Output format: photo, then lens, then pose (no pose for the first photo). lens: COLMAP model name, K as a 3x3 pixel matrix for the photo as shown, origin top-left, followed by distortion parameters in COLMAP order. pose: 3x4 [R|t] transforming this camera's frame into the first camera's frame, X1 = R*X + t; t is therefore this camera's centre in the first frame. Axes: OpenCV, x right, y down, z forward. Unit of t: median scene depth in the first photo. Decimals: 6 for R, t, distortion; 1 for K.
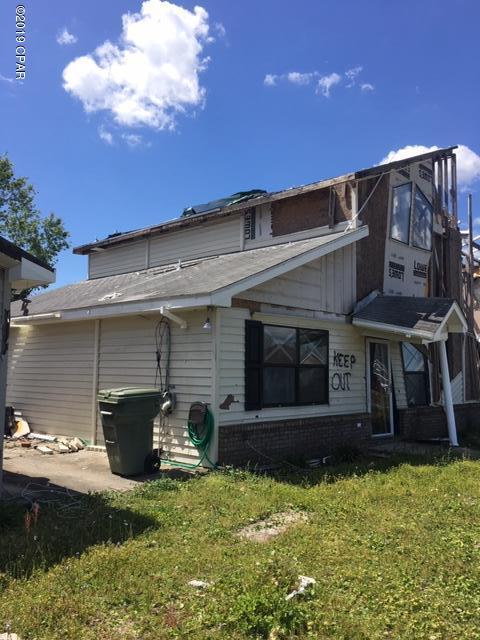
lens RADIAL K [[548.7, 0, 240.3], [0, 548.7, 318.9], [0, 0, 1]] dist [0.013792, 0.002929]
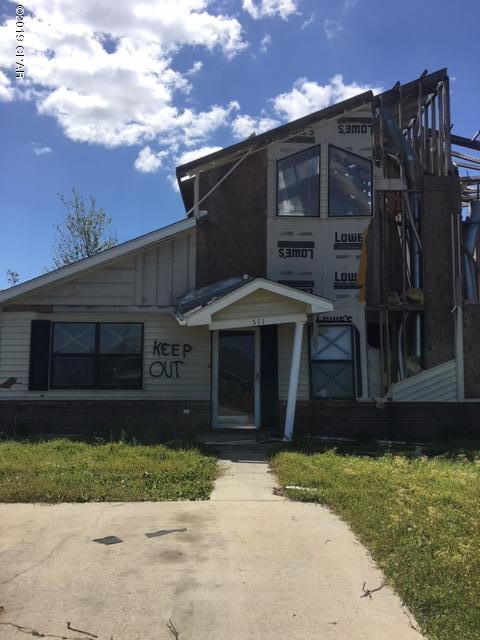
lens RADIAL K [[548.7, 0, 240.2], [0, 548.7, 321.3], [0, 0, 1]] dist [0.013792, 0.002929]
pose [[0.701610, -0.070543, -0.709060, 1.072533], [0.069837, 0.997104, -0.030097, 0.065248], [0.709130, -0.028402, 0.704505, 0.367164]]
